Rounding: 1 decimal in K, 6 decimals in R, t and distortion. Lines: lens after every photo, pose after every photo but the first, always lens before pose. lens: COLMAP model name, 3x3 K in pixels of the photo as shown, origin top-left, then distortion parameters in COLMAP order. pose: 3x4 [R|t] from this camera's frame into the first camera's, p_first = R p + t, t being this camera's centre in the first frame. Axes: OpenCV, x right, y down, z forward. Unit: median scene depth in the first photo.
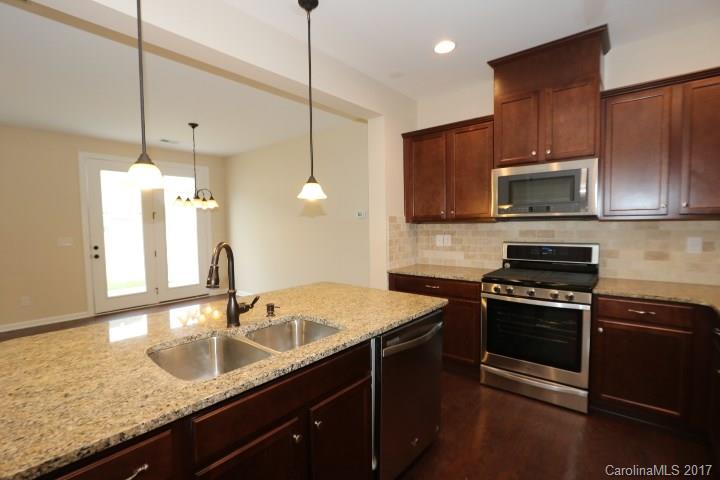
lens RADIAL K [[331.6, 0, 356.8], [0, 331.6, 239.0], [0, 0, 1]] dist [-0.015172, -0.001156]
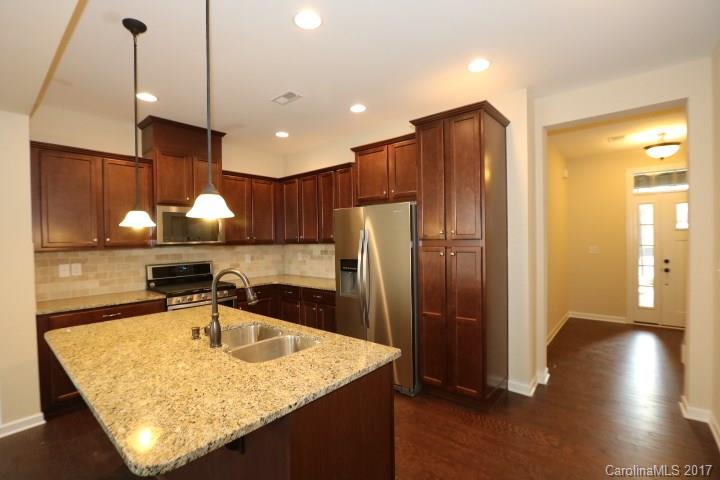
lens RADIAL K [[331.6, 0, 353.3], [0, 331.6, 244.8], [0, 0, 1]] dist [-0.015172, -0.001156]
pose [[0.006943, -0.008541, 0.999939, -0.962876], [0.060971, 0.998107, 0.008102, -0.038101], [-0.998115, 0.060911, 0.007450, 0.336951]]
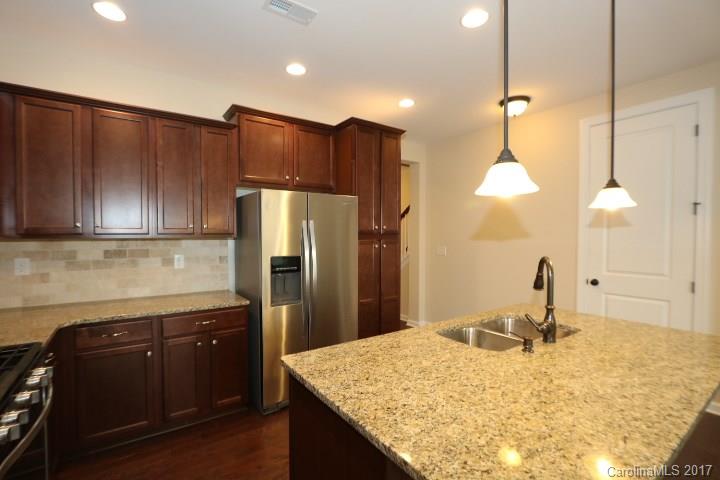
lens RADIAL K [[331.6, 0, 361.4], [0, 331.6, 241.7], [0, 0, 1]] dist [-0.015172, -0.001156]
pose [[-0.972721, 0.003584, 0.231949, -0.032773], [0.017585, 0.998143, 0.058320, -0.073737], [-0.231309, 0.060808, -0.970978, 1.373820]]
